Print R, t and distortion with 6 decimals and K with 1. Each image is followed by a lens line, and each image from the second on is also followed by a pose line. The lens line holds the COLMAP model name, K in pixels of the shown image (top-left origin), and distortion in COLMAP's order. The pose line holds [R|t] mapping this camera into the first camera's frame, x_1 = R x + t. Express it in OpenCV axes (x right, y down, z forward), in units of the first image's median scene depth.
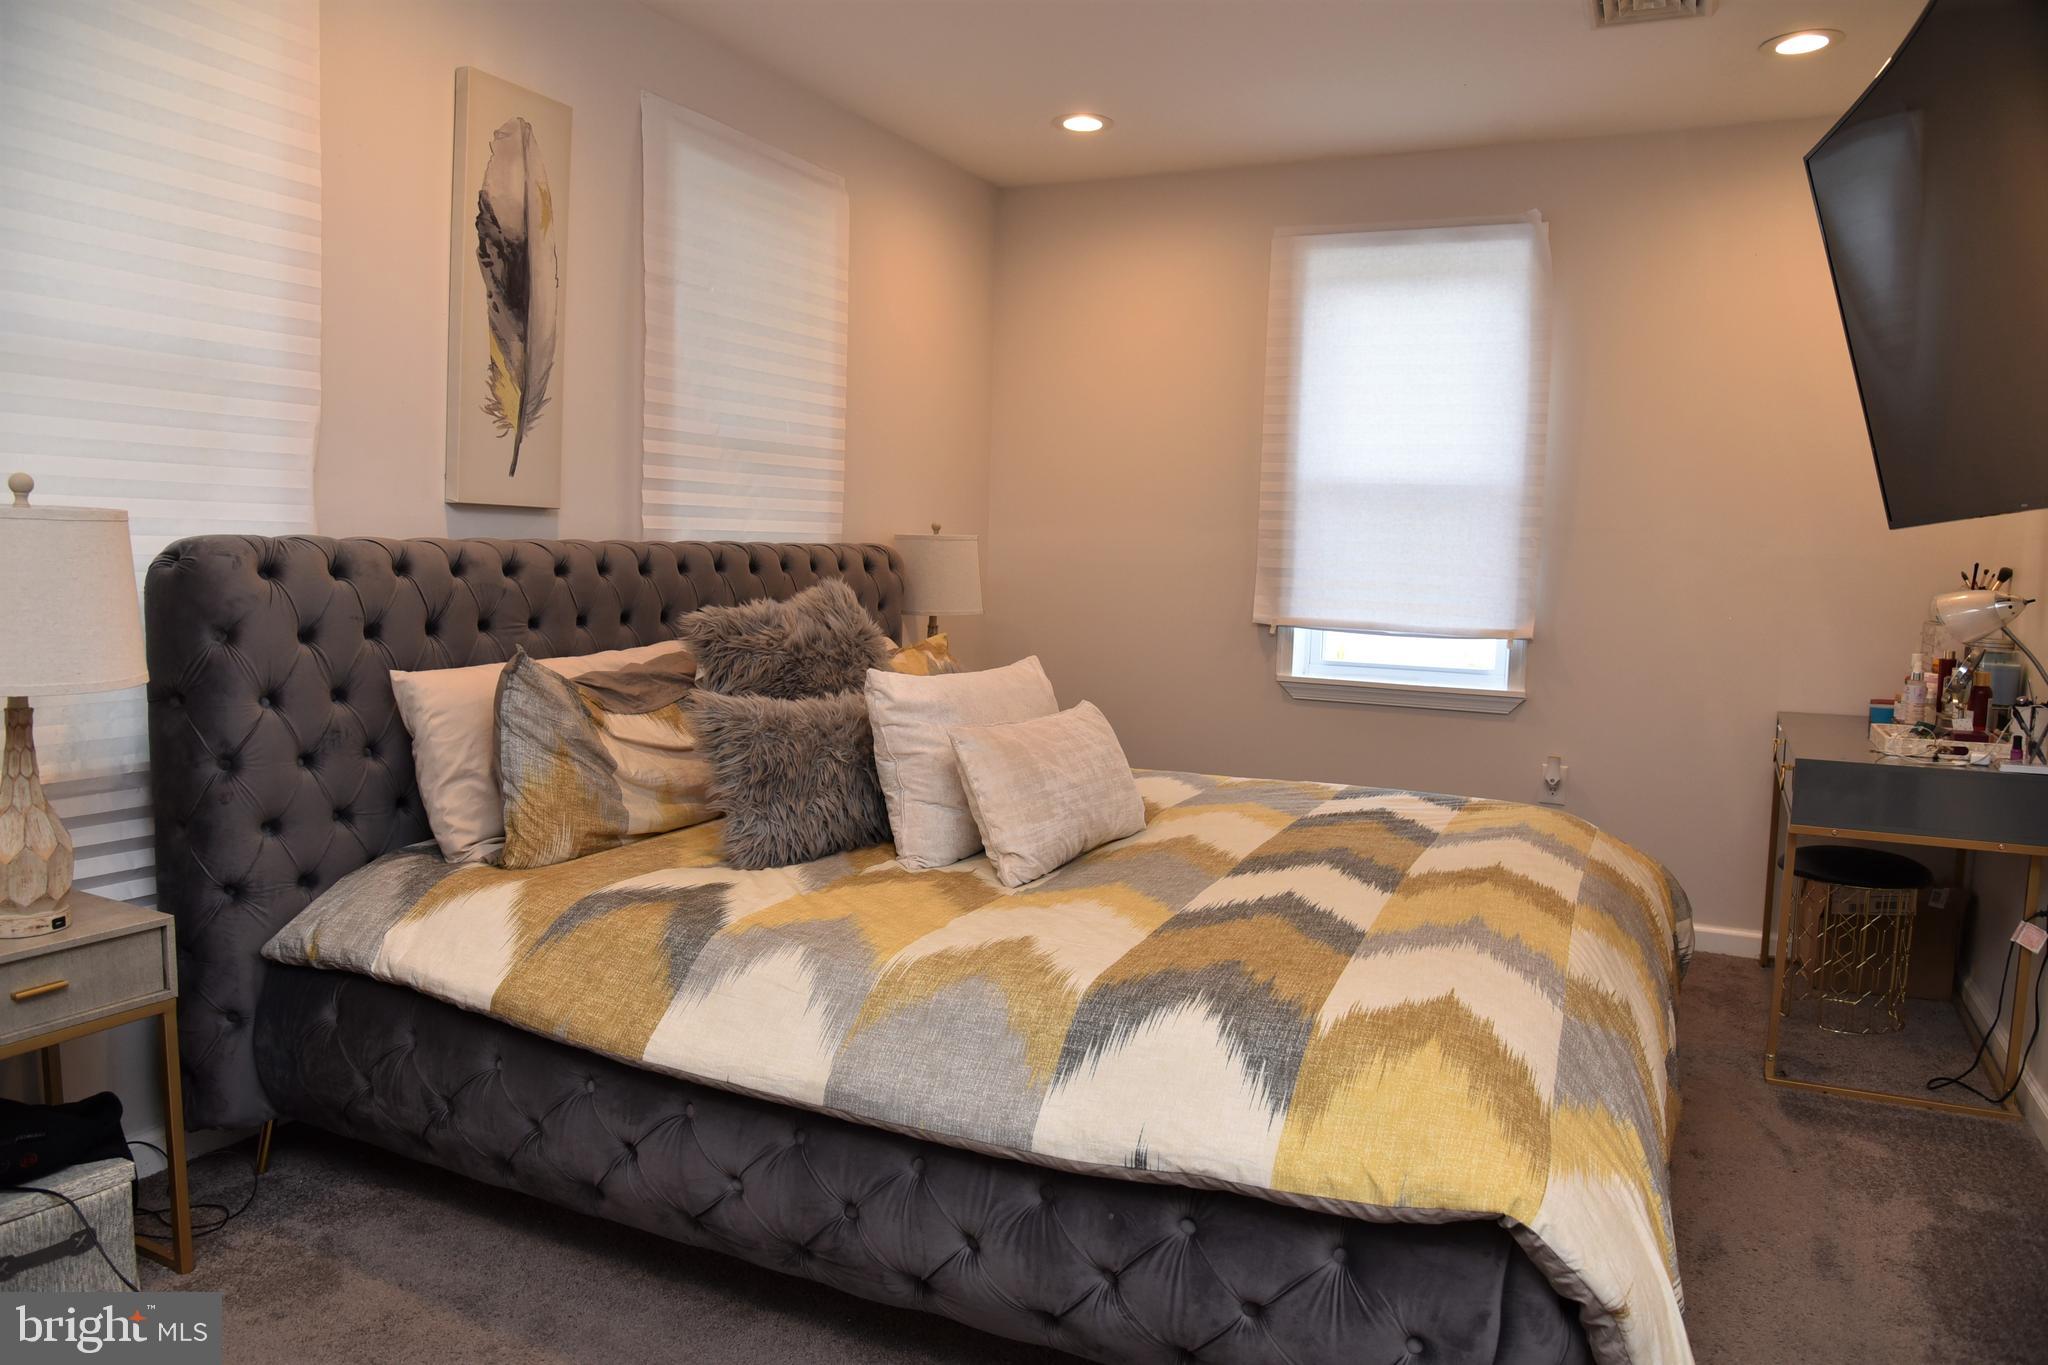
lens RADIAL K [[1438.7, 0, 1010.3], [0, 1438.7, 664.8], [0, 0, 1]] dist [-0.095429, 0.049390]
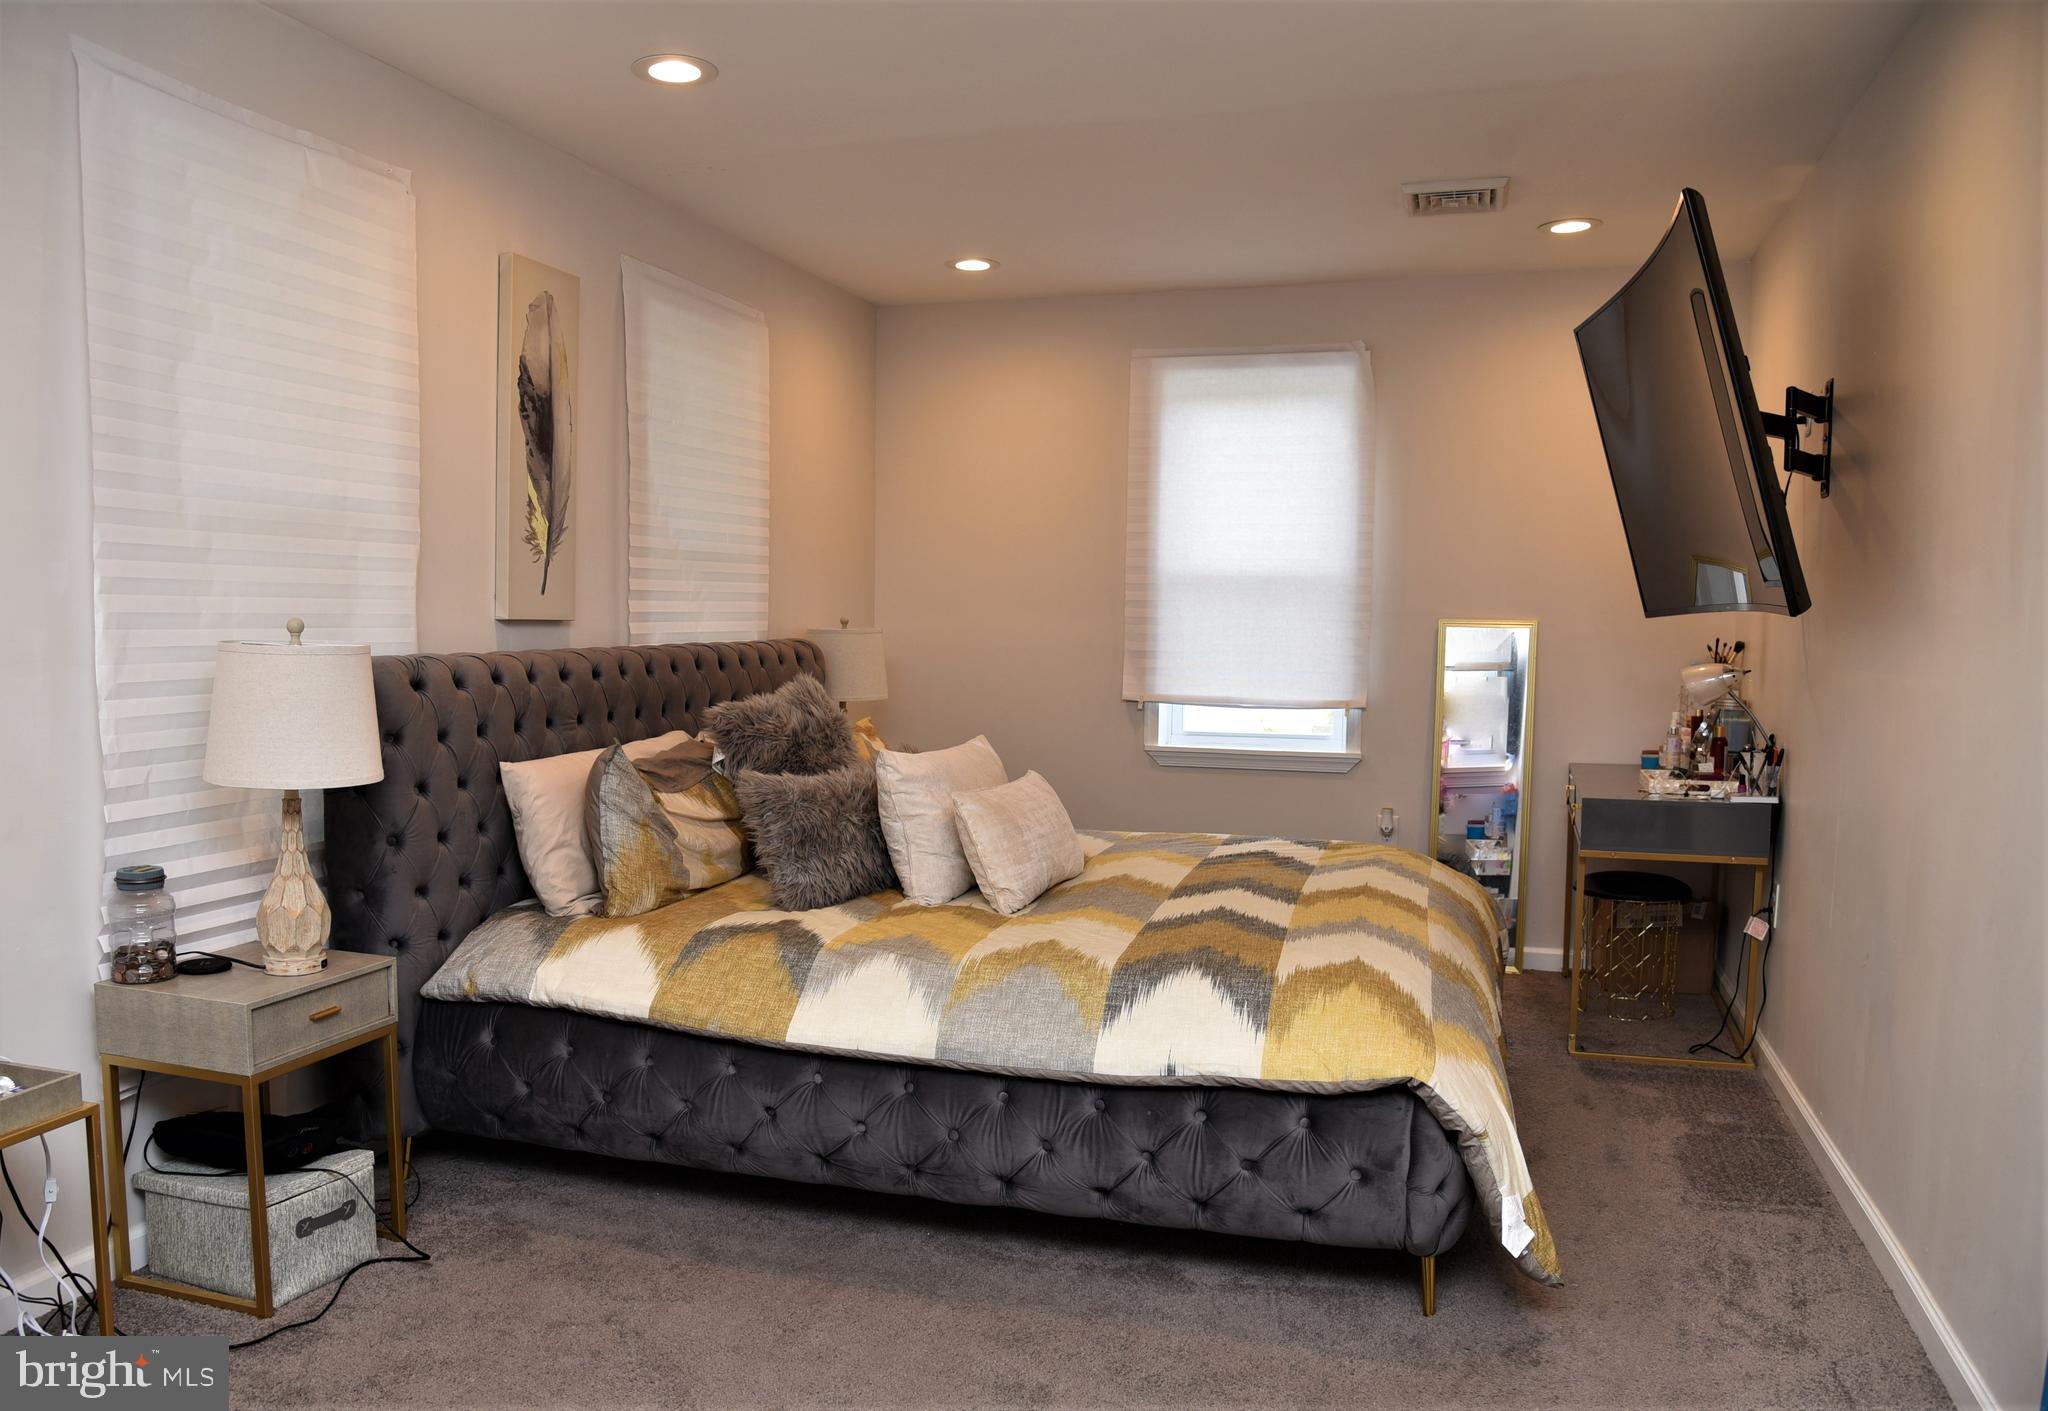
lens RADIAL K [[1468.2, 0, 1022.8], [0, 1468.2, 717.5], [0, 0, 1]] dist [-0.072486, -0.002068]
pose [[0.989990, -0.026914, 0.138549, -0.147299], [0.029060, 0.999487, -0.013486, -0.004217], [-0.138115, 0.017377, 0.990264, -0.282668]]
